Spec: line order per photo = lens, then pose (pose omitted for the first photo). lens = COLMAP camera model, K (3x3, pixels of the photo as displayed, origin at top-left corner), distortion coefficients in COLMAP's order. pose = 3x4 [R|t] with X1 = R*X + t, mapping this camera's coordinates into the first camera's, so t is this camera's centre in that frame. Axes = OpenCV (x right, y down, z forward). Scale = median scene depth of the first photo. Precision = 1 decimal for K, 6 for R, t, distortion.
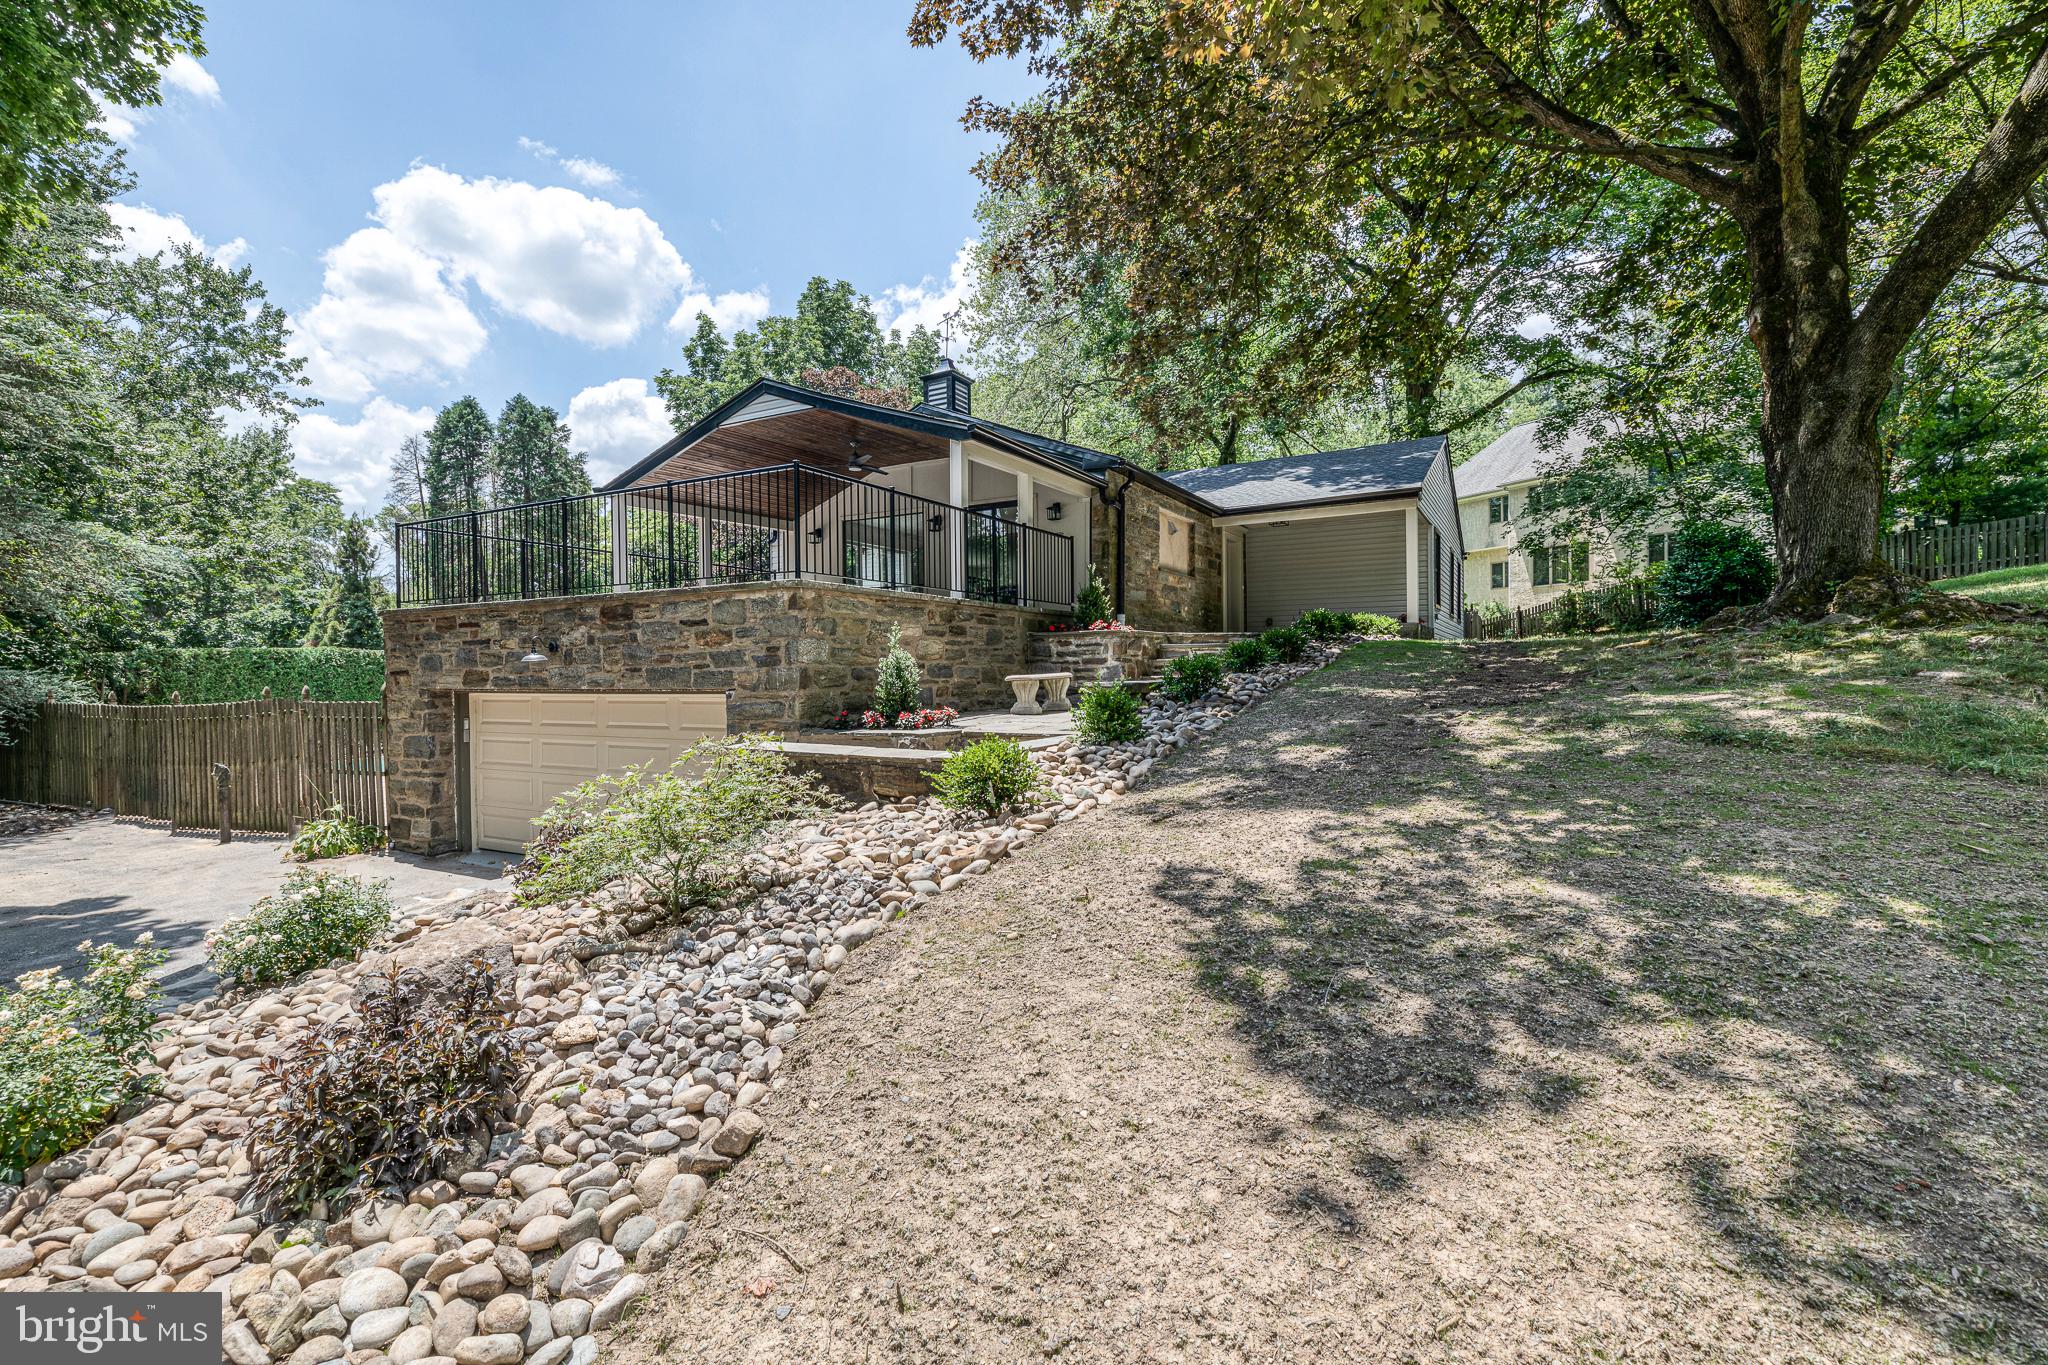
lens RADIAL K [[915.4, 0, 1018.9], [0, 915.4, 690.3], [0, 0, 1]] dist [0.001743, -0.000117]
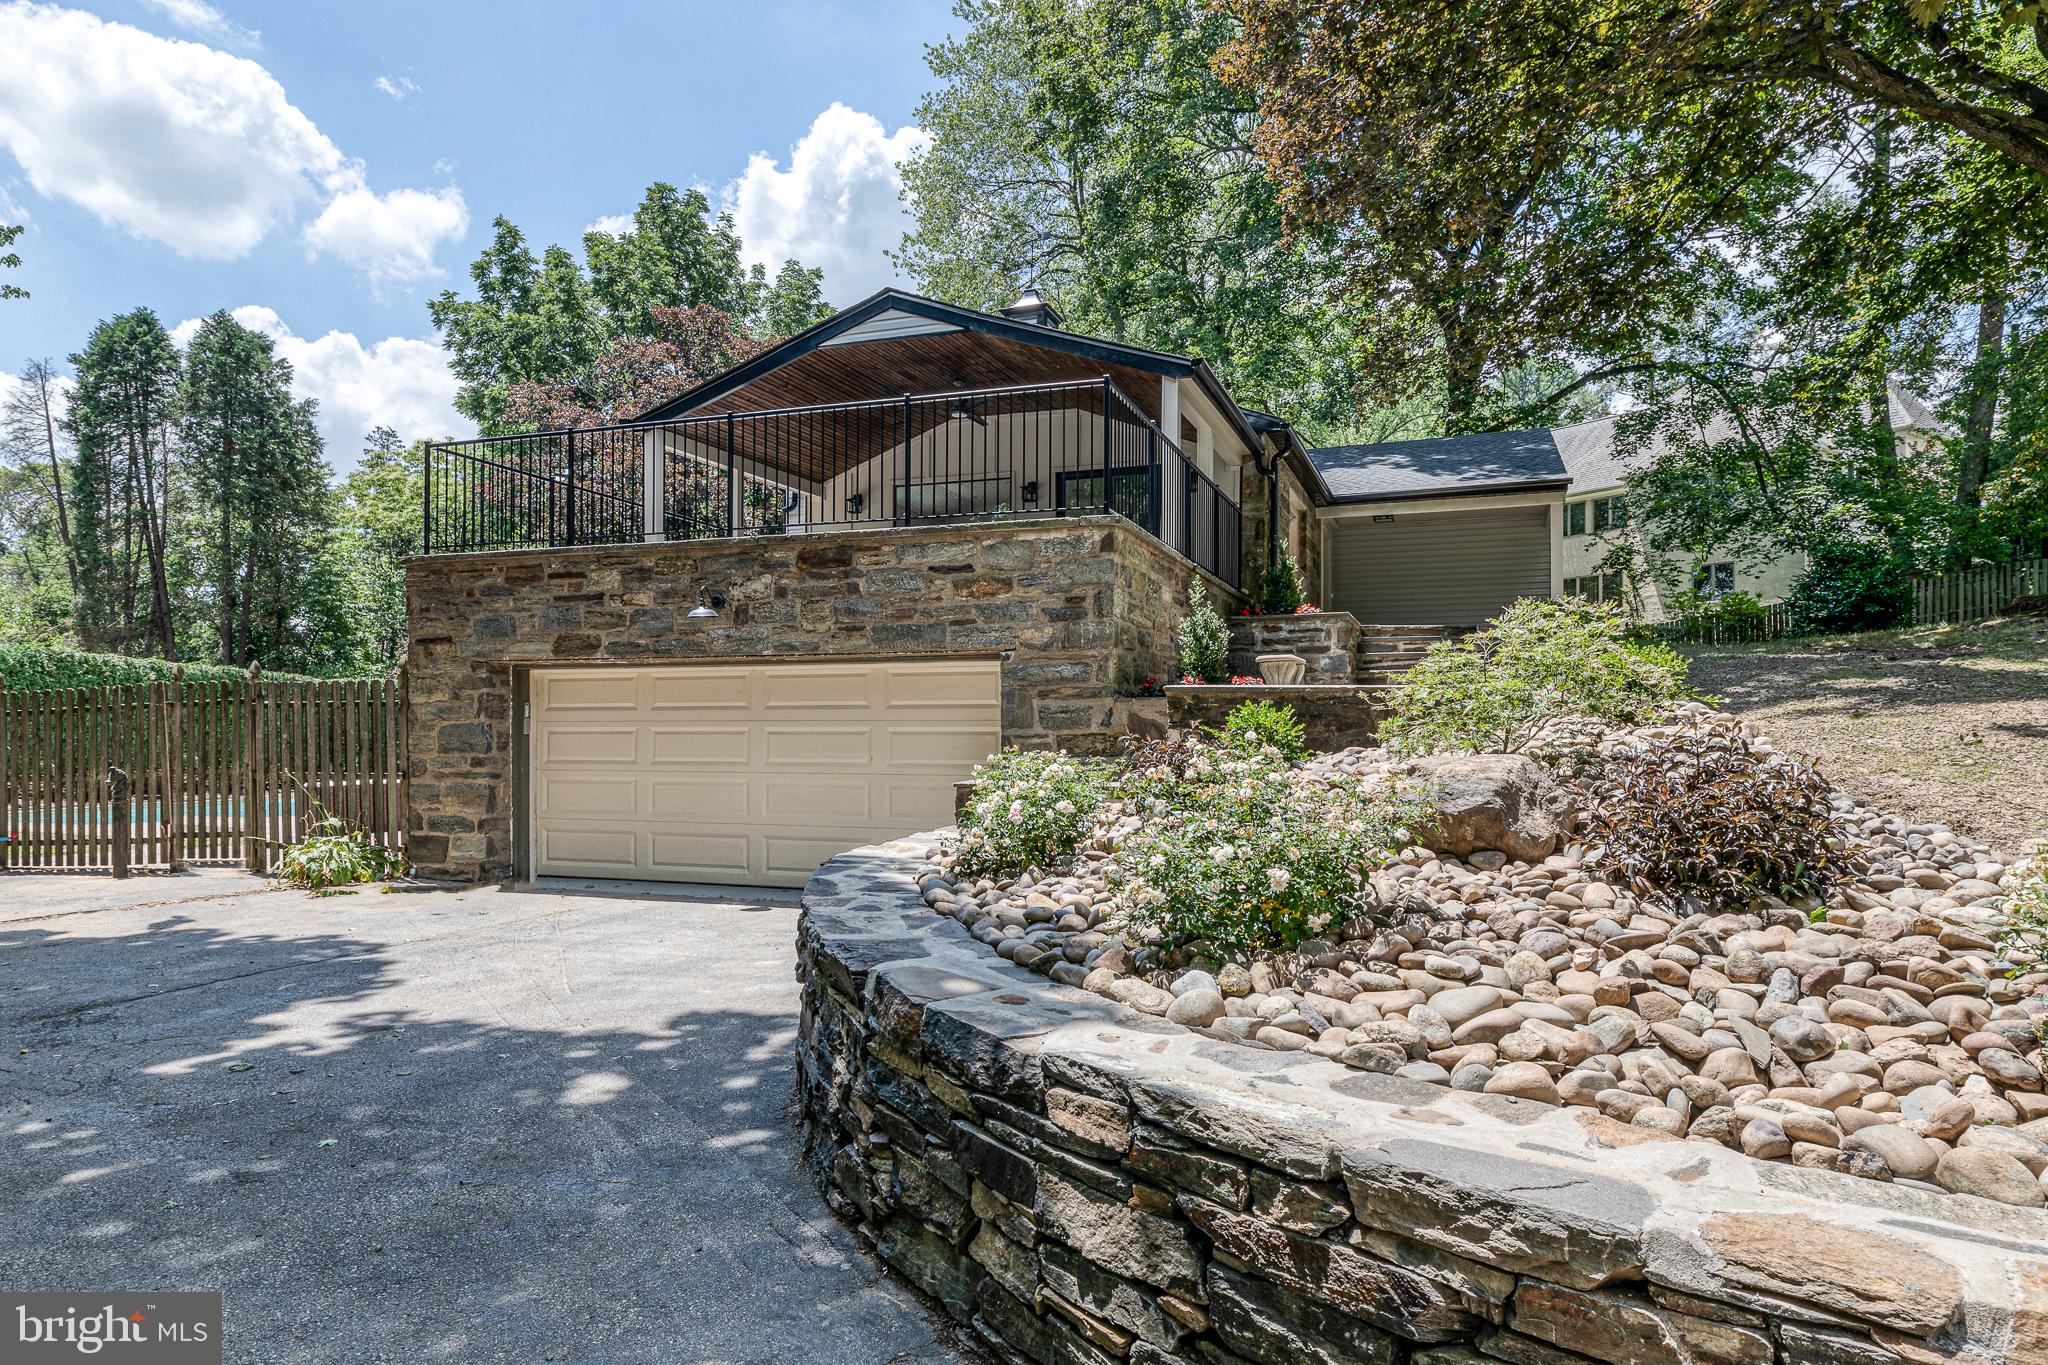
lens RADIAL K [[1208.5, 0, 1035.7], [0, 1208.5, 741.1], [0, 0, 1]] dist [0.000708, 0.001182]
pose [[0.986209, 0.013900, 0.164918, -0.220476], [-0.011011, 0.999770, -0.018422, 0.047429], [-0.165136, 0.016352, 0.986135, -0.033641]]
